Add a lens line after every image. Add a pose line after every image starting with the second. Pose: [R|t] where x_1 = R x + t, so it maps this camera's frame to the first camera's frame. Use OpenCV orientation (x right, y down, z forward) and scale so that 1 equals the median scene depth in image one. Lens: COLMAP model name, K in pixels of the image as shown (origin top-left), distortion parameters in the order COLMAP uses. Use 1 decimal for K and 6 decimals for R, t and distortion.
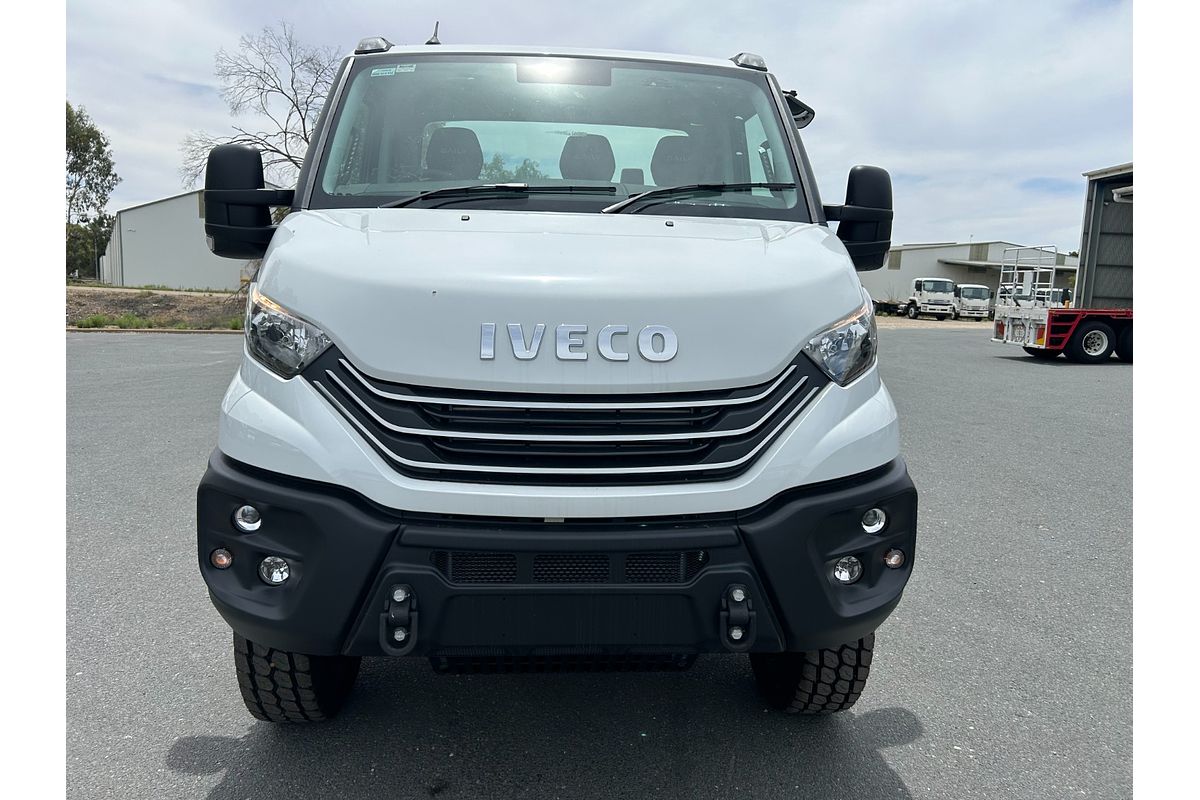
lens RADIAL K [[818.7, 0, 600.0], [0, 818.7, 400.0], [0, 0, 1]] dist [0.021819, -0.046356]
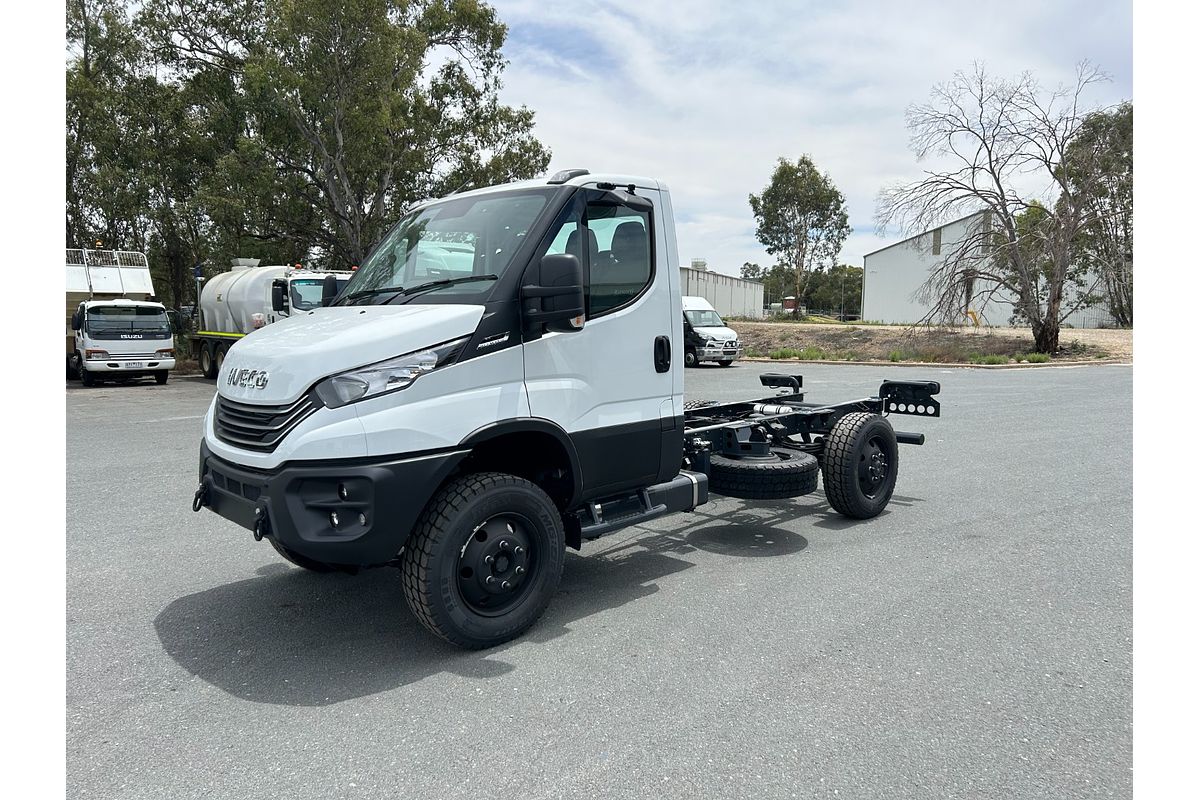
lens RADIAL K [[783.0, 0, 570.3], [0, 783.0, 370.5], [0, 0, 1]] dist [0.026803, 0.000971]
pose [[0.649664, 0.015905, -0.760055, 1.846846], [-0.071025, 0.996678, -0.039853, -0.066440], [0.756897, 0.079874, 0.648635, 0.297093]]
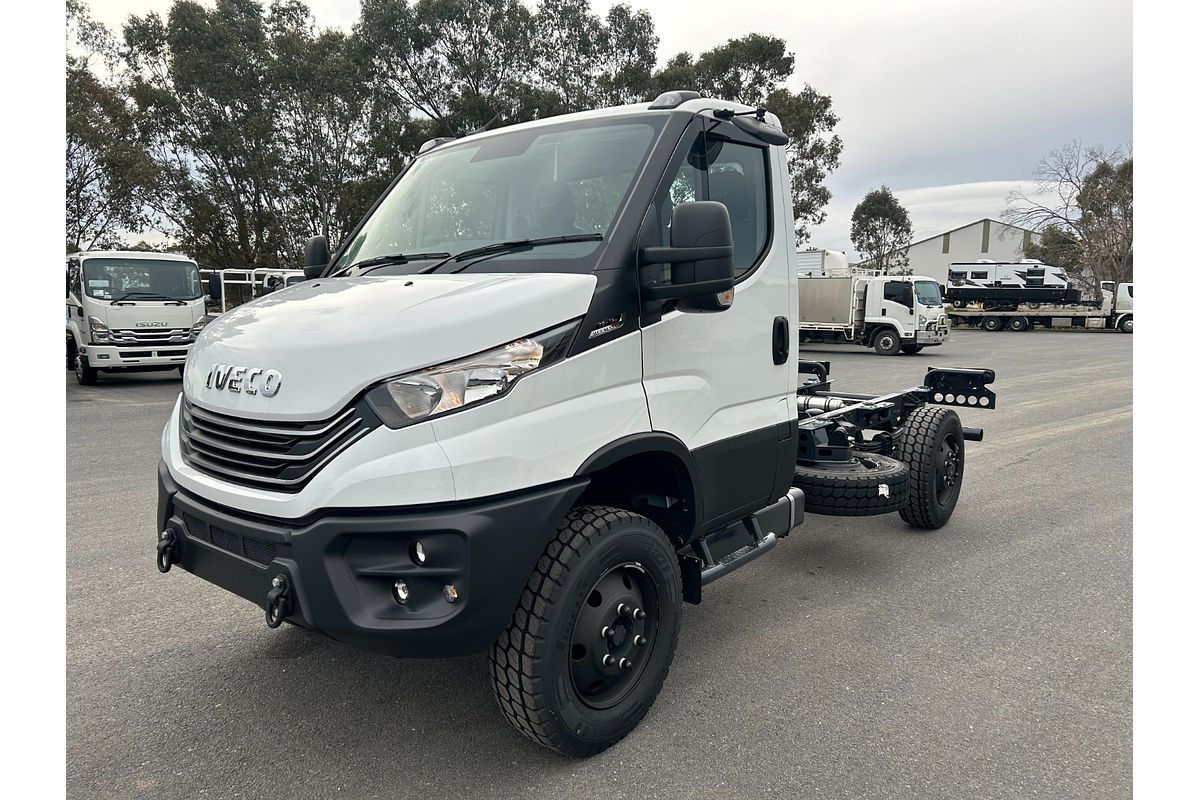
lens RADIAL K [[818.7, 0, 600.0], [0, 818.7, 400.0], [0, 0, 1]] dist [0.021819, -0.046356]
pose [[0.743488, 0.053704, -0.666590, 1.249911], [-0.063265, 0.997948, 0.009837, -0.085354], [0.665750, 0.034858, 0.745360, 0.332241]]
